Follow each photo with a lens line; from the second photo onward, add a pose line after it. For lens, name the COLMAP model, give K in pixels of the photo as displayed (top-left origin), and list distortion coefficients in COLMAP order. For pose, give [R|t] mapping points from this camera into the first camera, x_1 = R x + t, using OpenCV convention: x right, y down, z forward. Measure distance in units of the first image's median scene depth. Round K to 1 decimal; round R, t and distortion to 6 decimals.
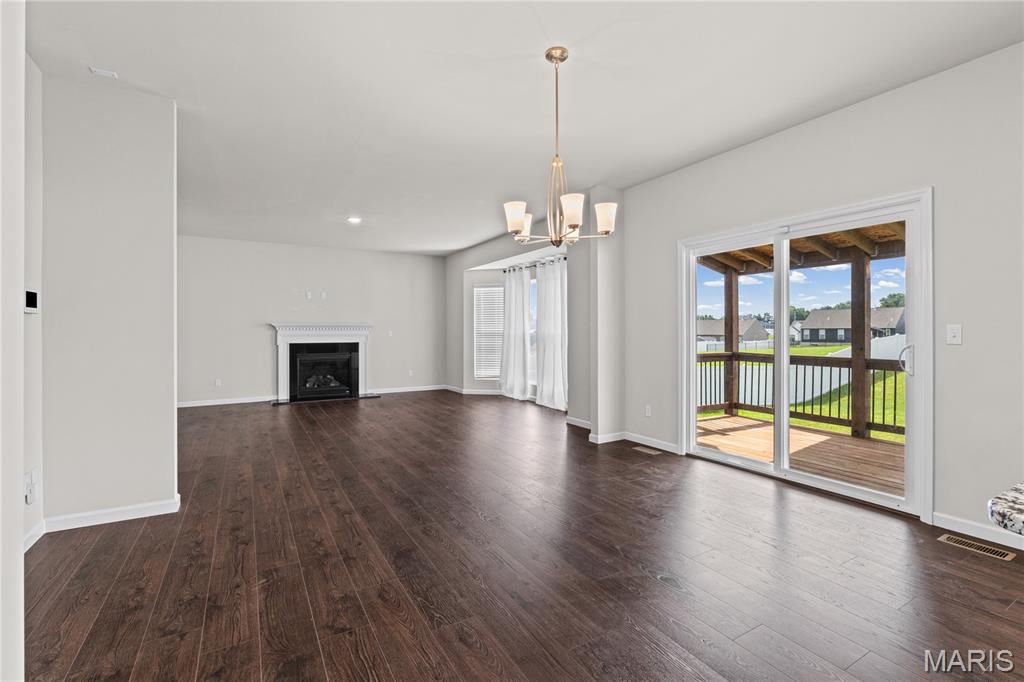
lens RADIAL K [[417.0, 0, 514.3], [0, 417.0, 329.2], [0, 0, 1]] dist [-0.037657, -0.000068]
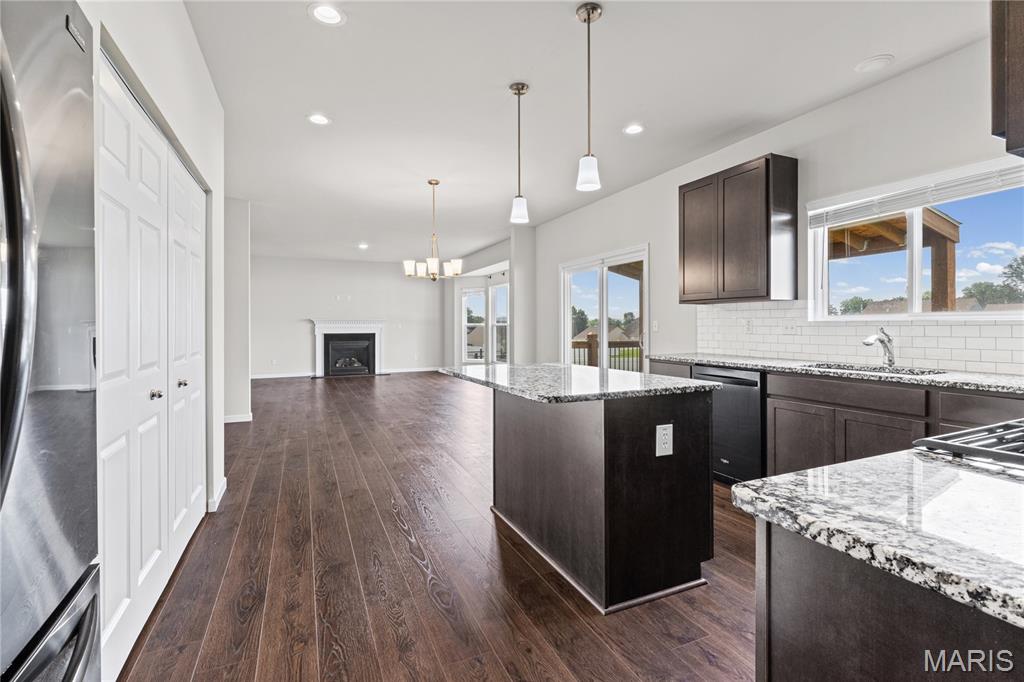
lens RADIAL K [[467.0, 0, 510.7], [0, 467.0, 323.1], [0, 0, 1]] dist [0.000084, 0.000005]
pose [[0.987121, 0.003246, -0.159945, 0.296767], [-0.002440, 0.999983, 0.005233, -0.009014], [0.159959, -0.004776, 0.987112, -0.400841]]
